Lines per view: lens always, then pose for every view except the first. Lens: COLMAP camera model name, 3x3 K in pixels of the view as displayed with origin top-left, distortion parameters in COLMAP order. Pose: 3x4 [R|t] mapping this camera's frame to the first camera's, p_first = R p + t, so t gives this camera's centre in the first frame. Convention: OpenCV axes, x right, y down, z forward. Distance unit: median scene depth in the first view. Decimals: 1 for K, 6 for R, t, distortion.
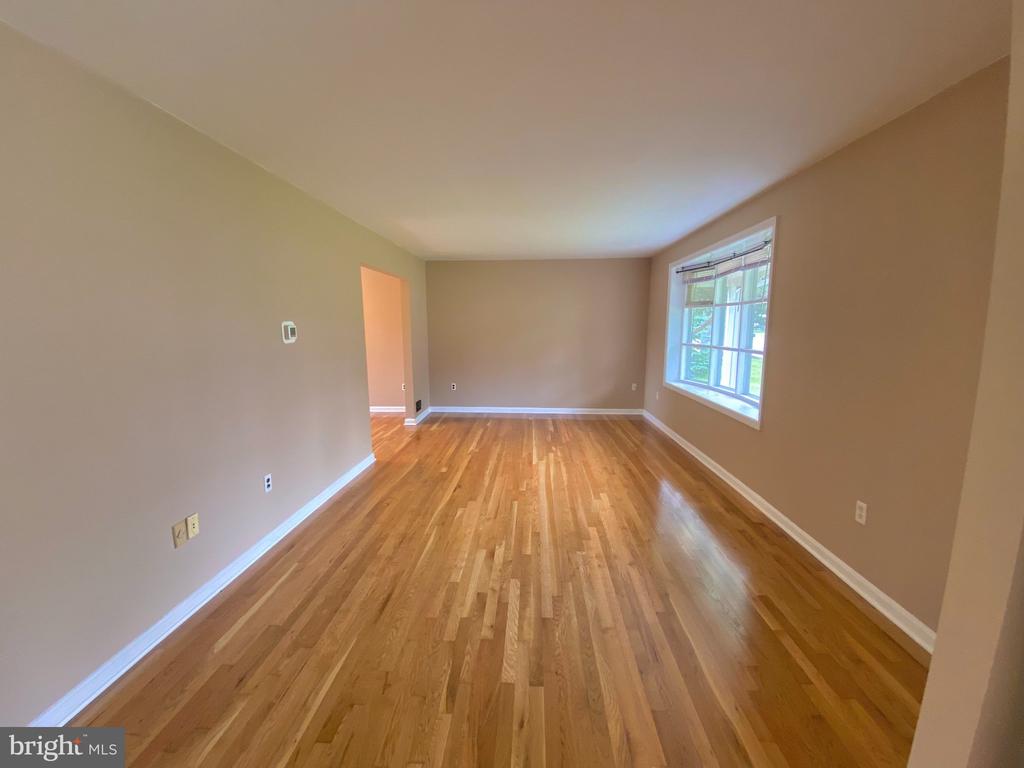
lens RADIAL K [[412.3, 0, 512.0], [0, 412.3, 384.0], [0, 0, 1]] dist [0.032794, -0.027906]
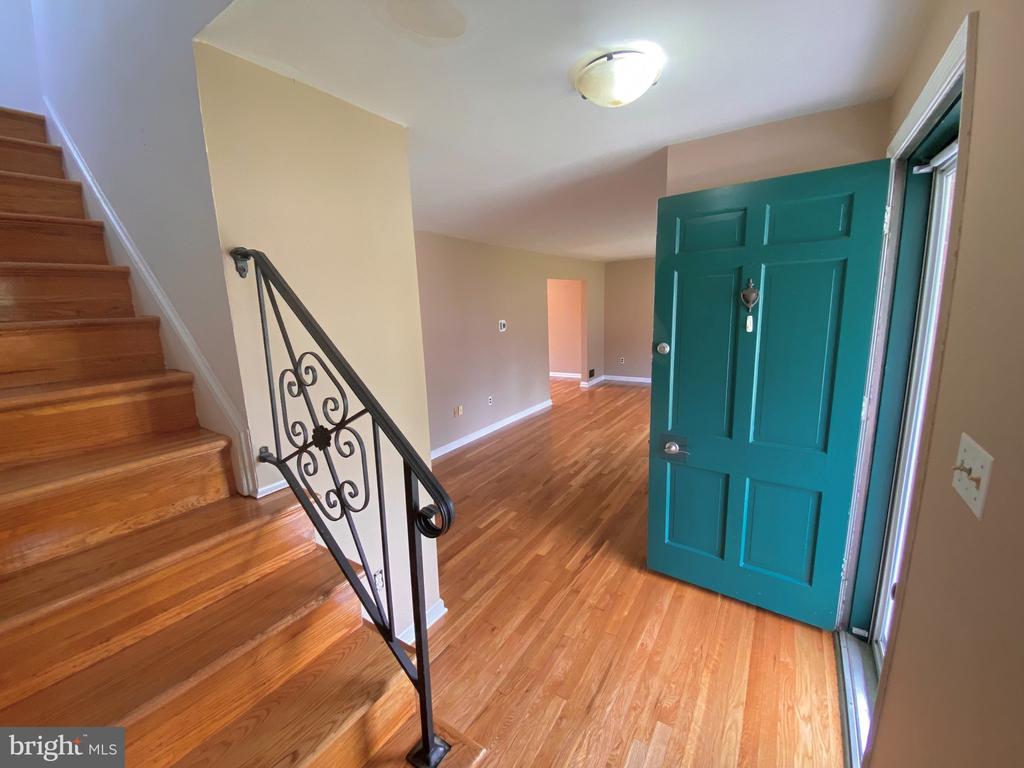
lens RADIAL K [[412.3, 0, 512.0], [0, 412.3, 384.0], [0, 0, 1]] dist [0.032794, -0.027906]
pose [[0.864973, 0.061061, -0.498089, 0.399389], [-0.034083, 0.997426, 0.063088, 0.018686], [0.500659, -0.037593, 0.864828, -0.542359]]
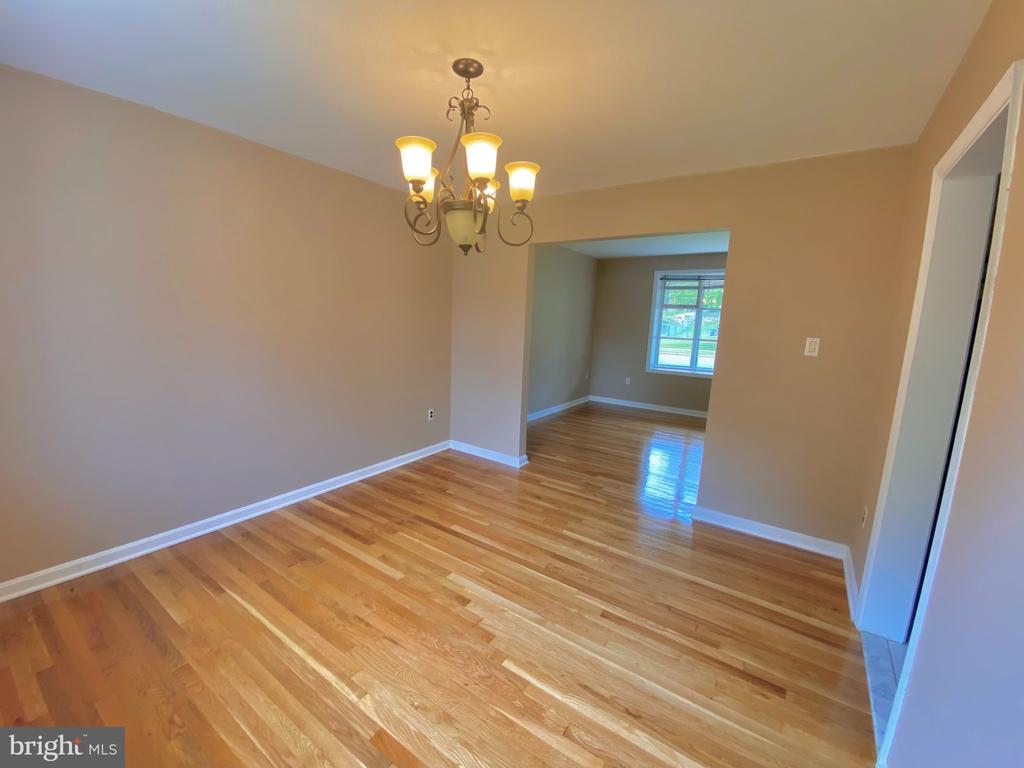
lens RADIAL K [[412.3, 0, 512.0], [0, 412.3, 384.0], [0, 0, 1]] dist [0.032794, -0.027906]
pose [[0.455830, -0.085164, 0.885983, -1.399981], [0.075204, 0.995538, 0.057002, -0.100706], [-0.886884, 0.040646, 0.460200, 1.307913]]
